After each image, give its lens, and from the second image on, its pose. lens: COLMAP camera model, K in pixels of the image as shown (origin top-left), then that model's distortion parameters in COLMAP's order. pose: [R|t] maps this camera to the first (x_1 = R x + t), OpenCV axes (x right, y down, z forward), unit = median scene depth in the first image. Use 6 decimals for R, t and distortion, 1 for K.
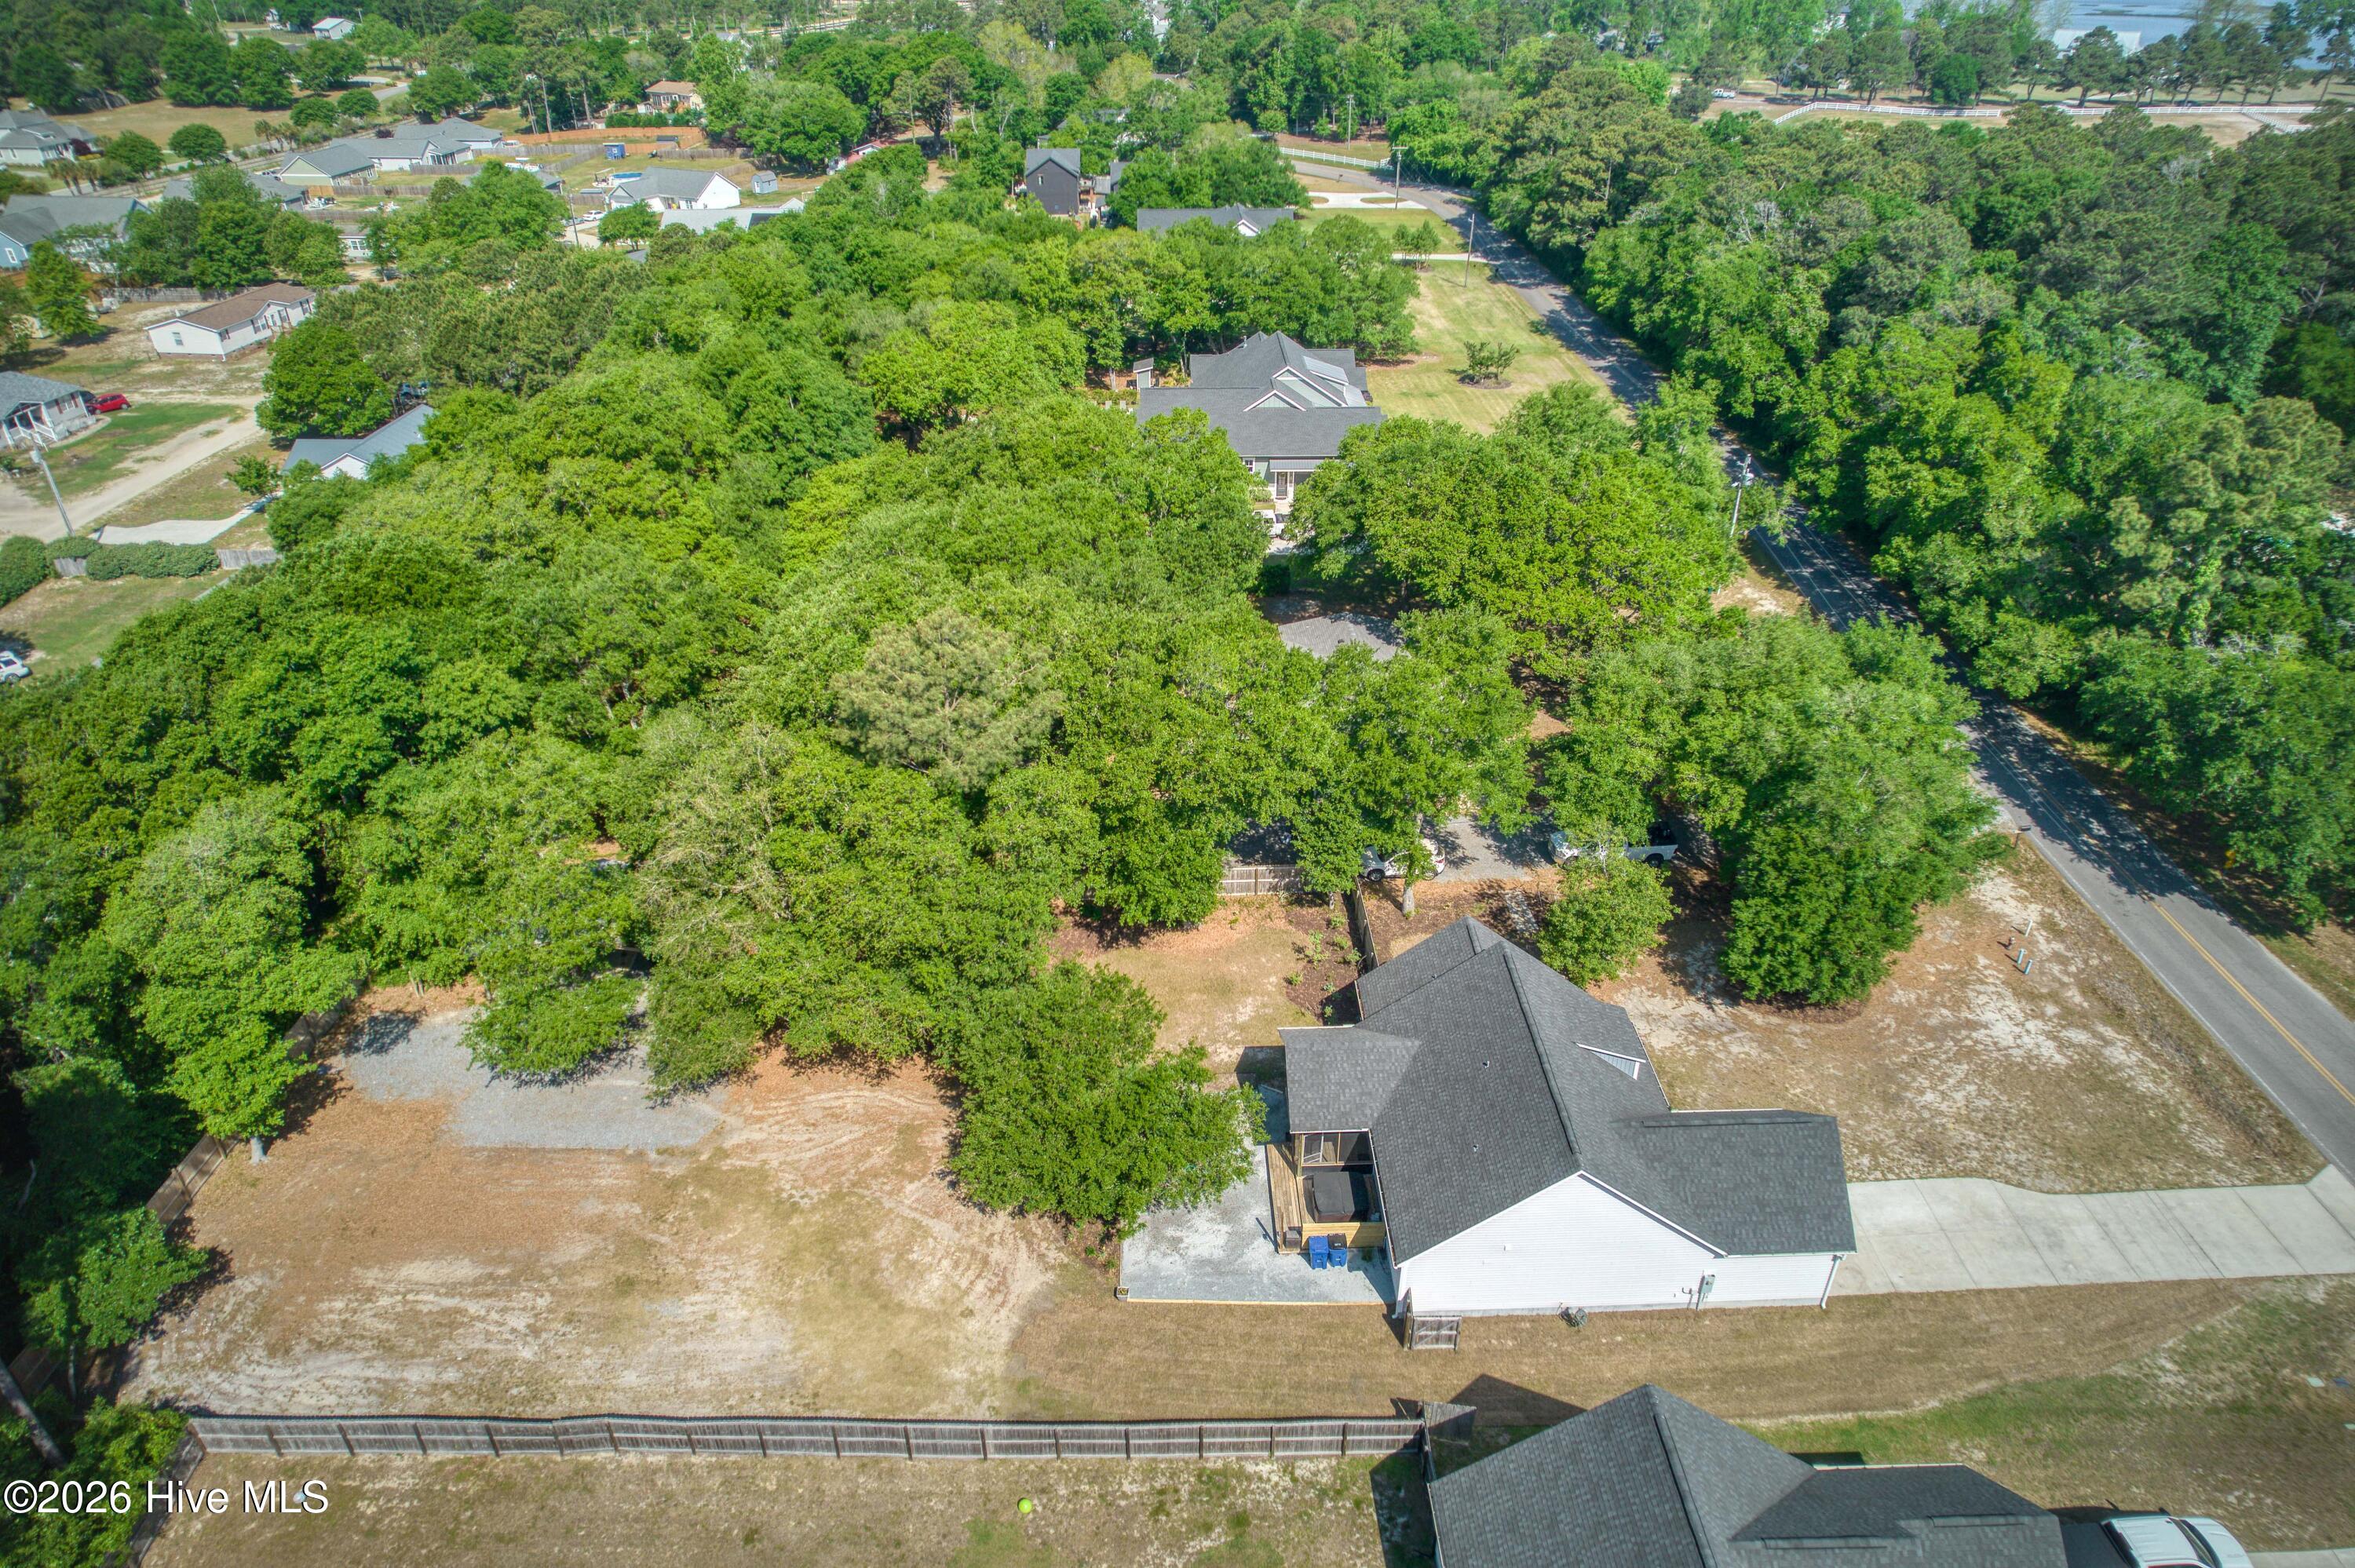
lens RADIAL K [[1505.4, 0, 1189.1], [0, 1505.4, 798.6], [0, 0, 1]] dist [-0.080294, 0.074879]
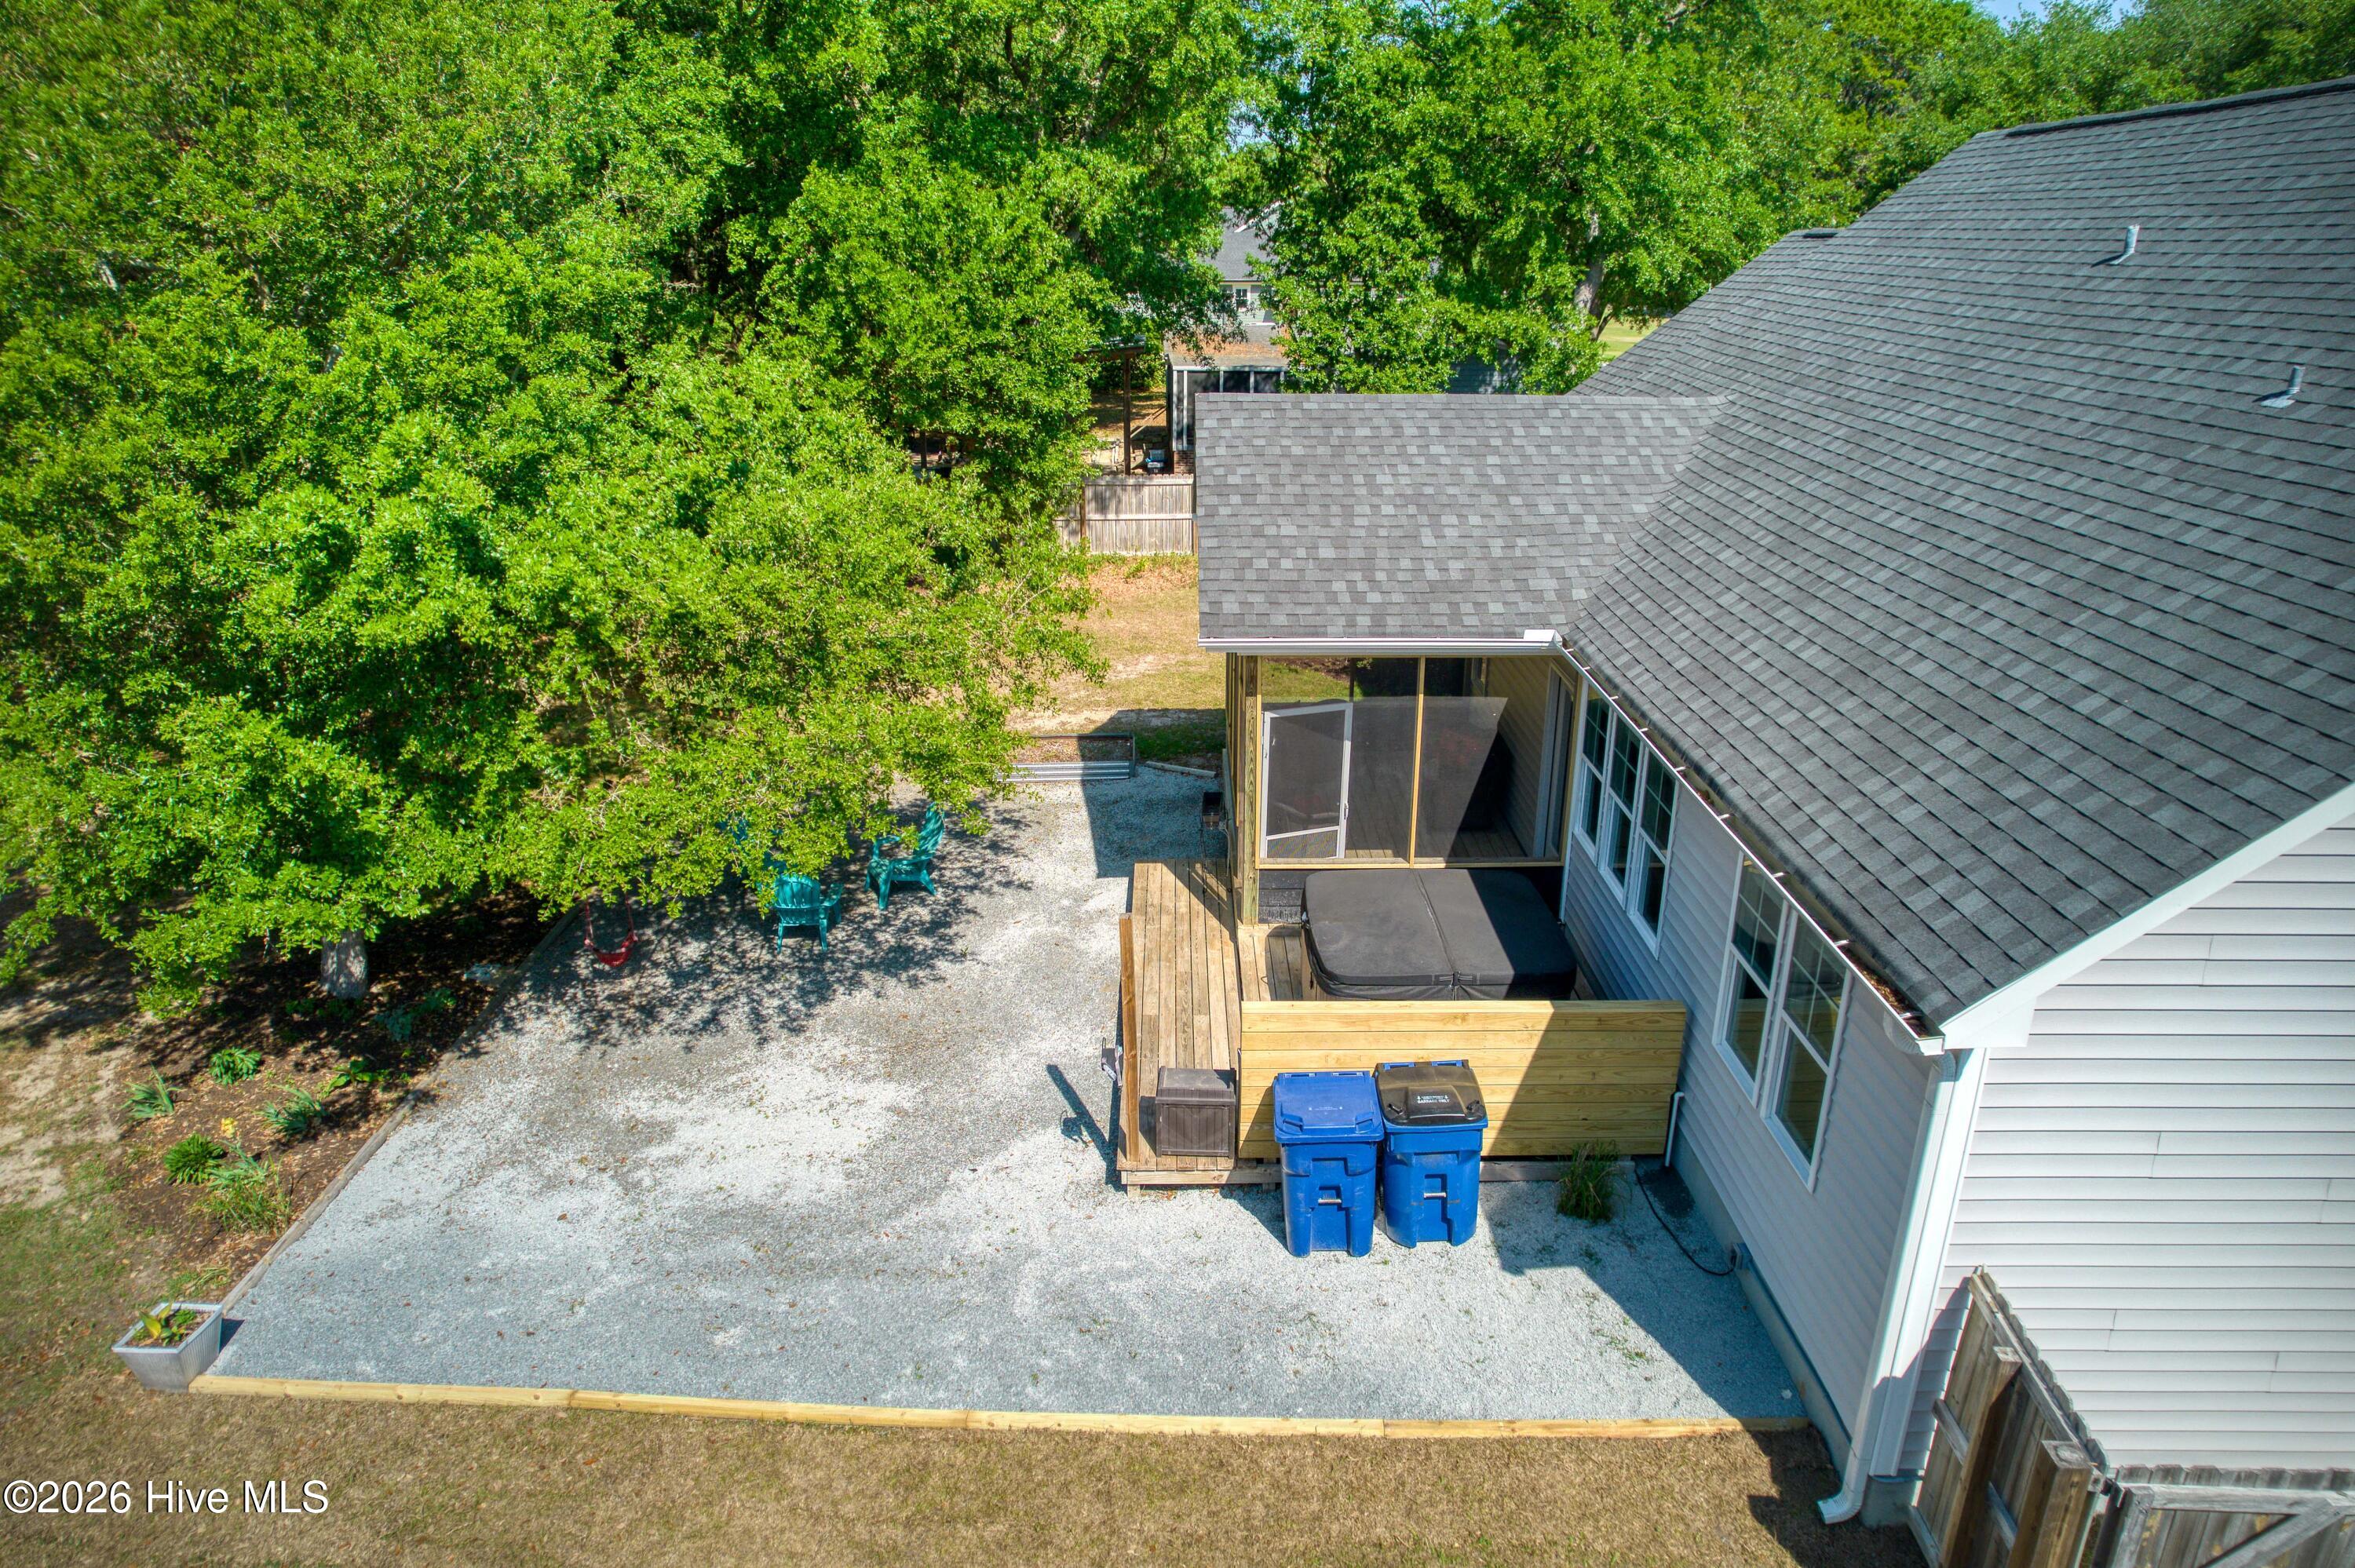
lens RADIAL K [[1505.4, 0, 1189.1], [0, 1505.4, 798.6], [0, 0, 1]] dist [-0.080294, 0.074879]
pose [[0.999627, 0.009129, -0.025726, 0.072523], [-0.013849, 0.981737, -0.189741, 0.289240], [0.023524, 0.190026, 0.981497, 0.793709]]
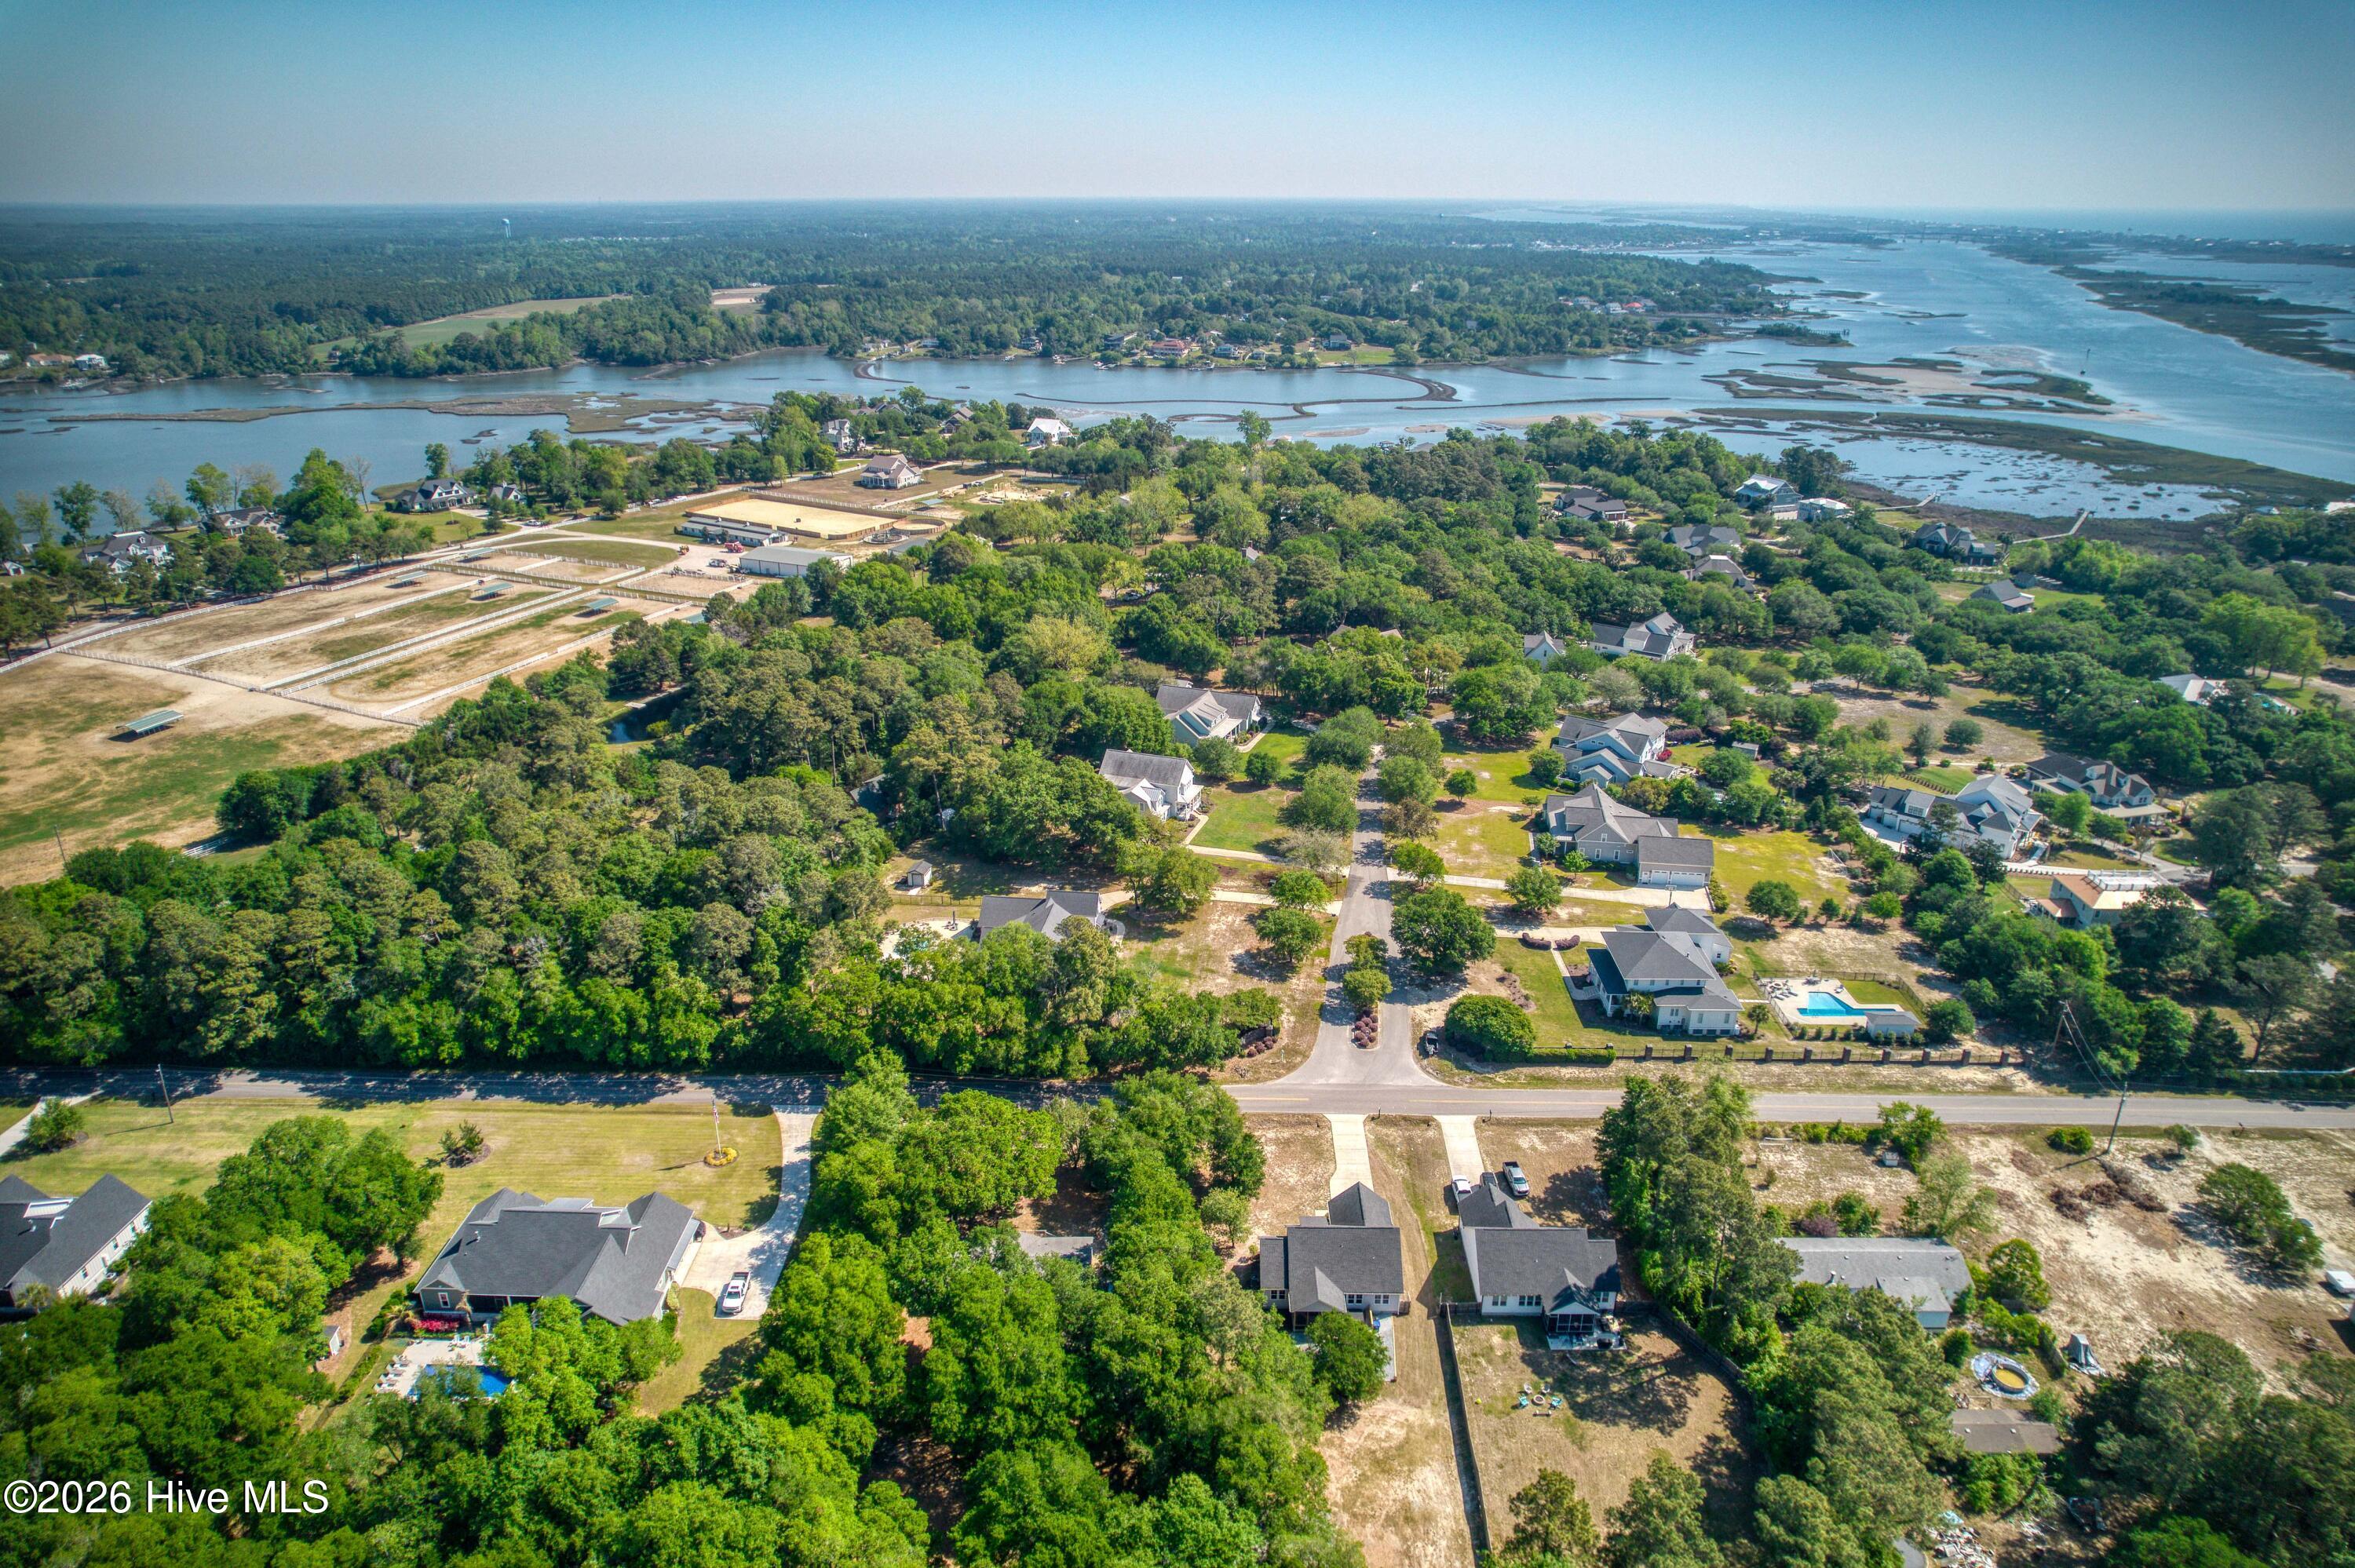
lens RADIAL K [[1505.4, 0, 1189.1], [0, 1505.4, 798.6], [0, 0, 1]] dist [-0.080294, 0.074879]
pose [[0.040472, -0.378565, 0.924689, -2.211450], [0.512775, 0.802155, 0.305956, -1.578112], [-0.857568, 0.461775, 0.226584, 0.119455]]
